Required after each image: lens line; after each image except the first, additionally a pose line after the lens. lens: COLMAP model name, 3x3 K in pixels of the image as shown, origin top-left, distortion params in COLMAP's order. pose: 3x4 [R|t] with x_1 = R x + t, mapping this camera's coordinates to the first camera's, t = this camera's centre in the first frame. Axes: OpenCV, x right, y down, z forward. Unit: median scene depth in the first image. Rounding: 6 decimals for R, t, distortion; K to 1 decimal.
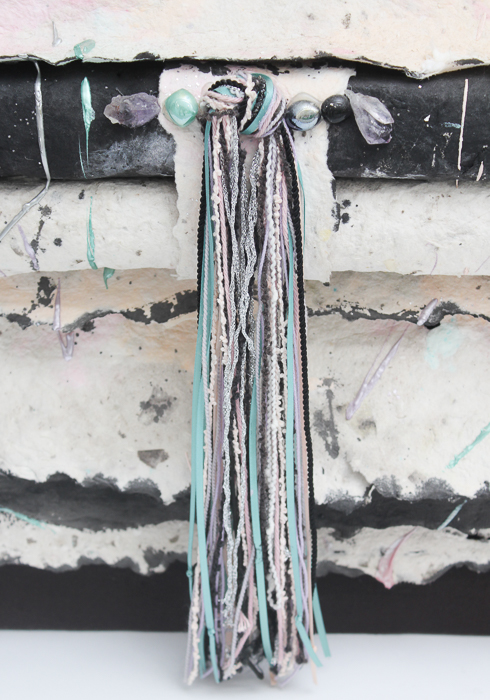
lens RADIAL K [[1377.4, 0, 256.0], [0, 1377.4, 351.5], [0, 0, 1]] dist [0.032961, 0.000000]
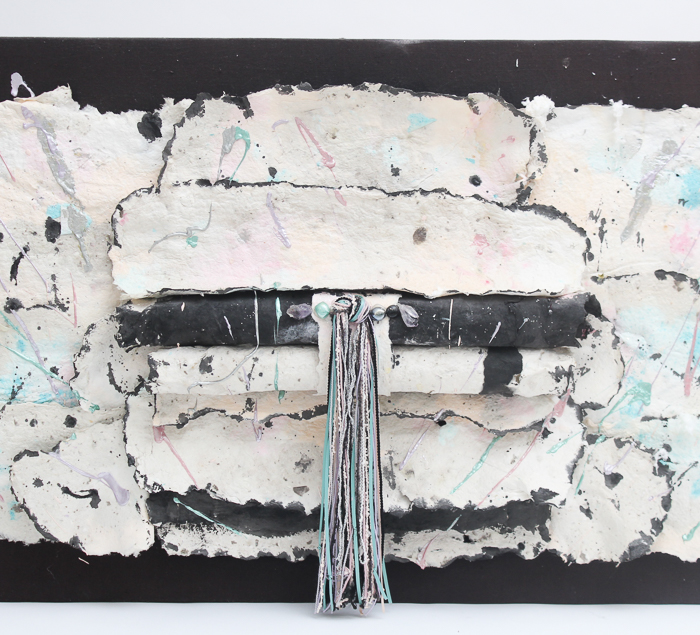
lens RADIAL K [[1678.6, 0, 350.0], [0, 1678.6, 317.8], [0, 0, 1]] dist [-0.085326, 0.000000]
pose [[0.999865, 0.010583, 0.012563, -0.040237], [-0.006899, 0.964621, -0.263549, 0.499989], [-0.014908, 0.263427, 0.964564, -1.460355]]
